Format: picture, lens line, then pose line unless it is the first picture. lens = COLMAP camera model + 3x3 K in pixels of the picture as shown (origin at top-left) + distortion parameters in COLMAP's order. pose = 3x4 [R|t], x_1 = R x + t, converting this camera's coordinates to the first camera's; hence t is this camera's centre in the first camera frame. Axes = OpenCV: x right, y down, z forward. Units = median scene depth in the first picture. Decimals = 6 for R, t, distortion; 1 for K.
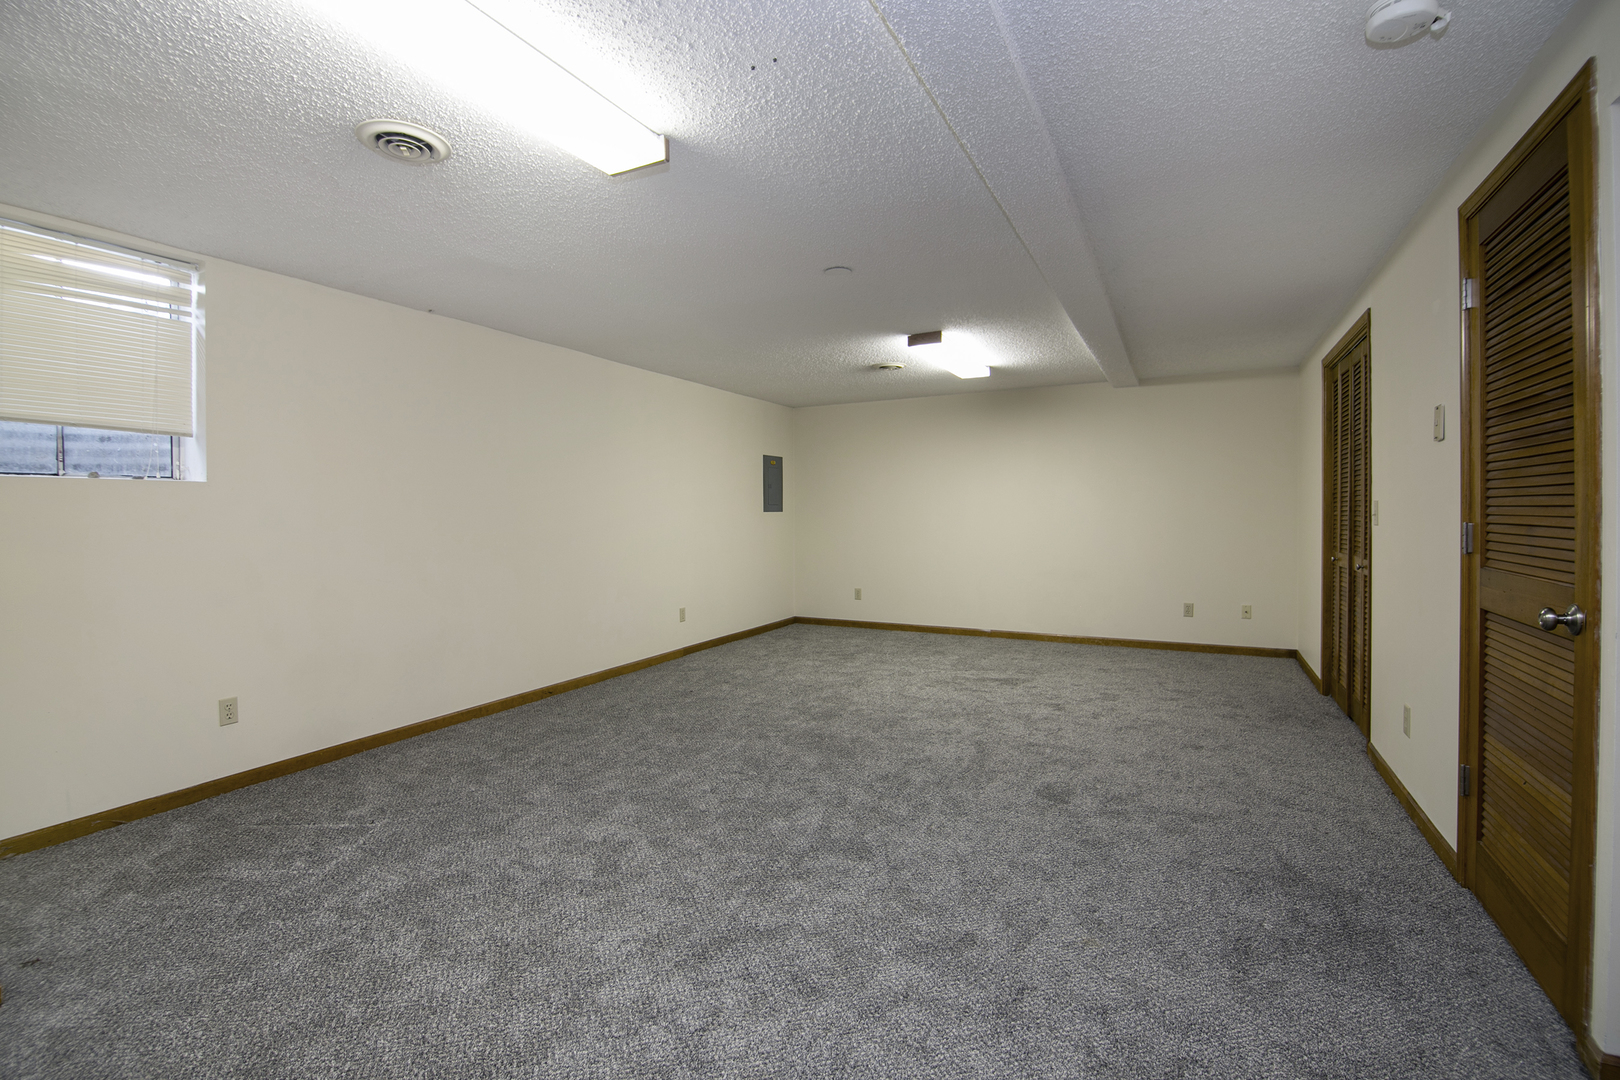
lens RADIAL K [[743.2, 0, 801.8], [0, 743.2, 537.1], [0, 0, 1]] dist [0.001015, -0.000343]
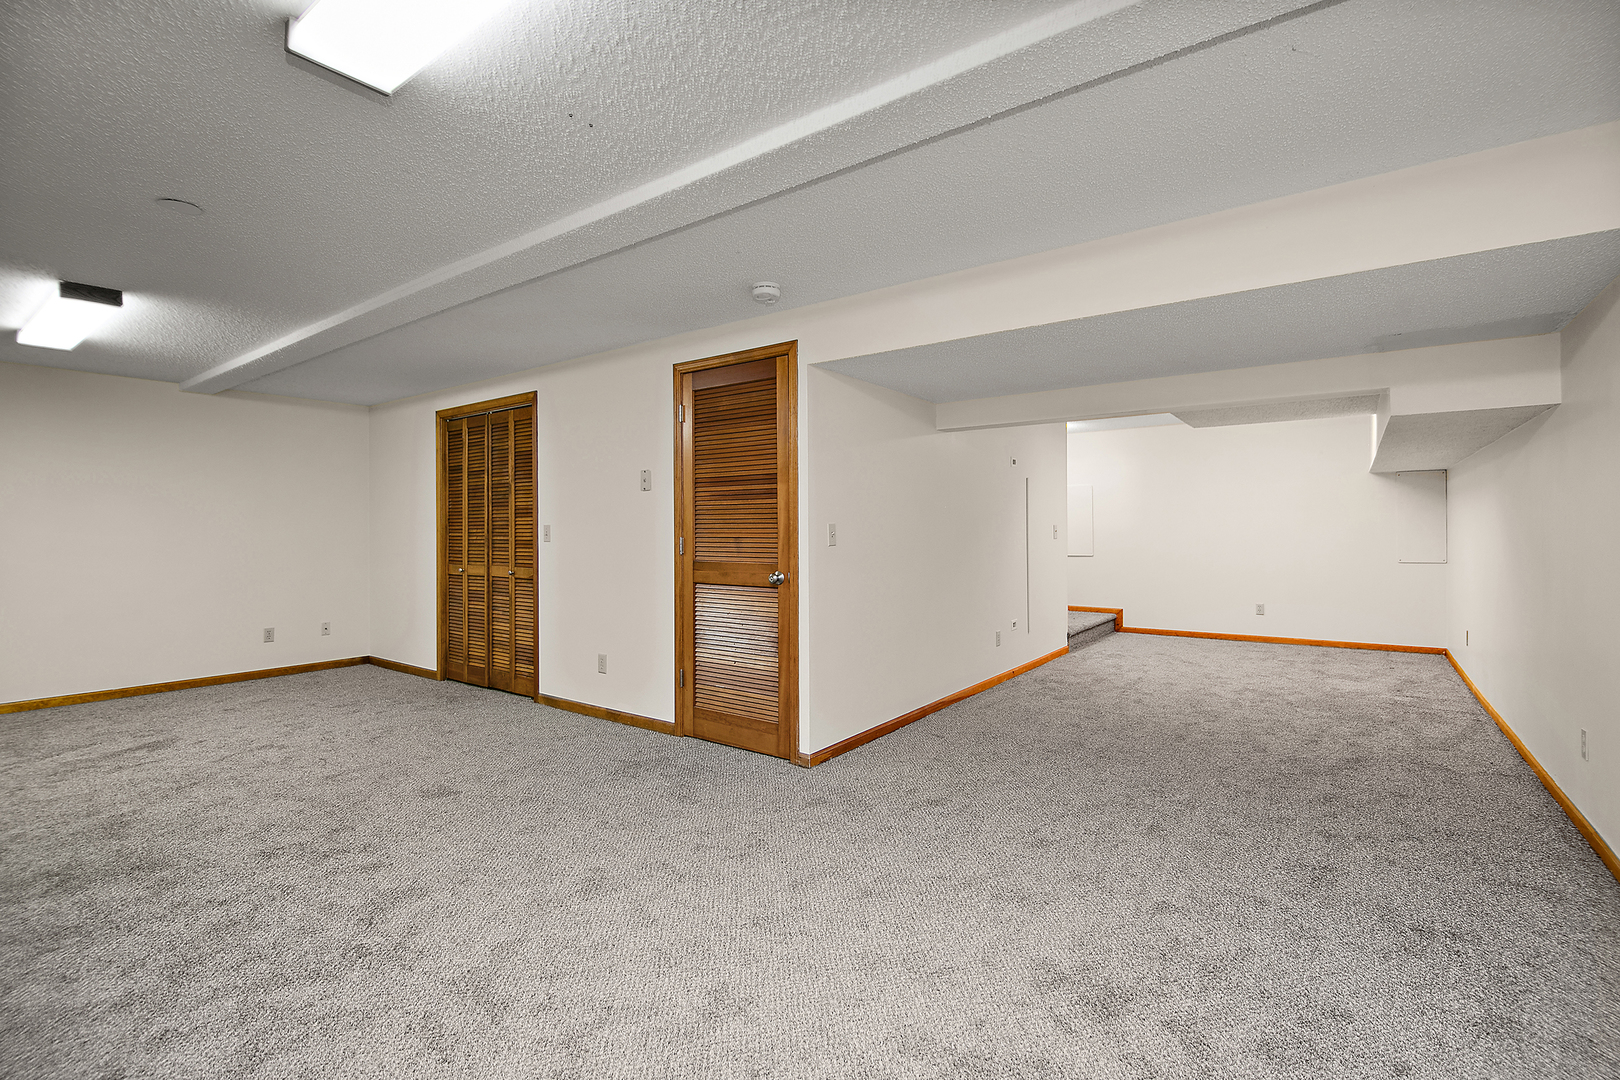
lens RADIAL K [[743.2, 0, 801.8], [0, 743.2, 537.1], [0, 0, 1]] dist [0.001015, -0.000343]
pose [[0.157245, -0.000441, 0.987559, -0.650120], [0.035511, 0.999356, -0.005208, -0.000463], [-0.986921, 0.035888, 0.157160, 0.301366]]
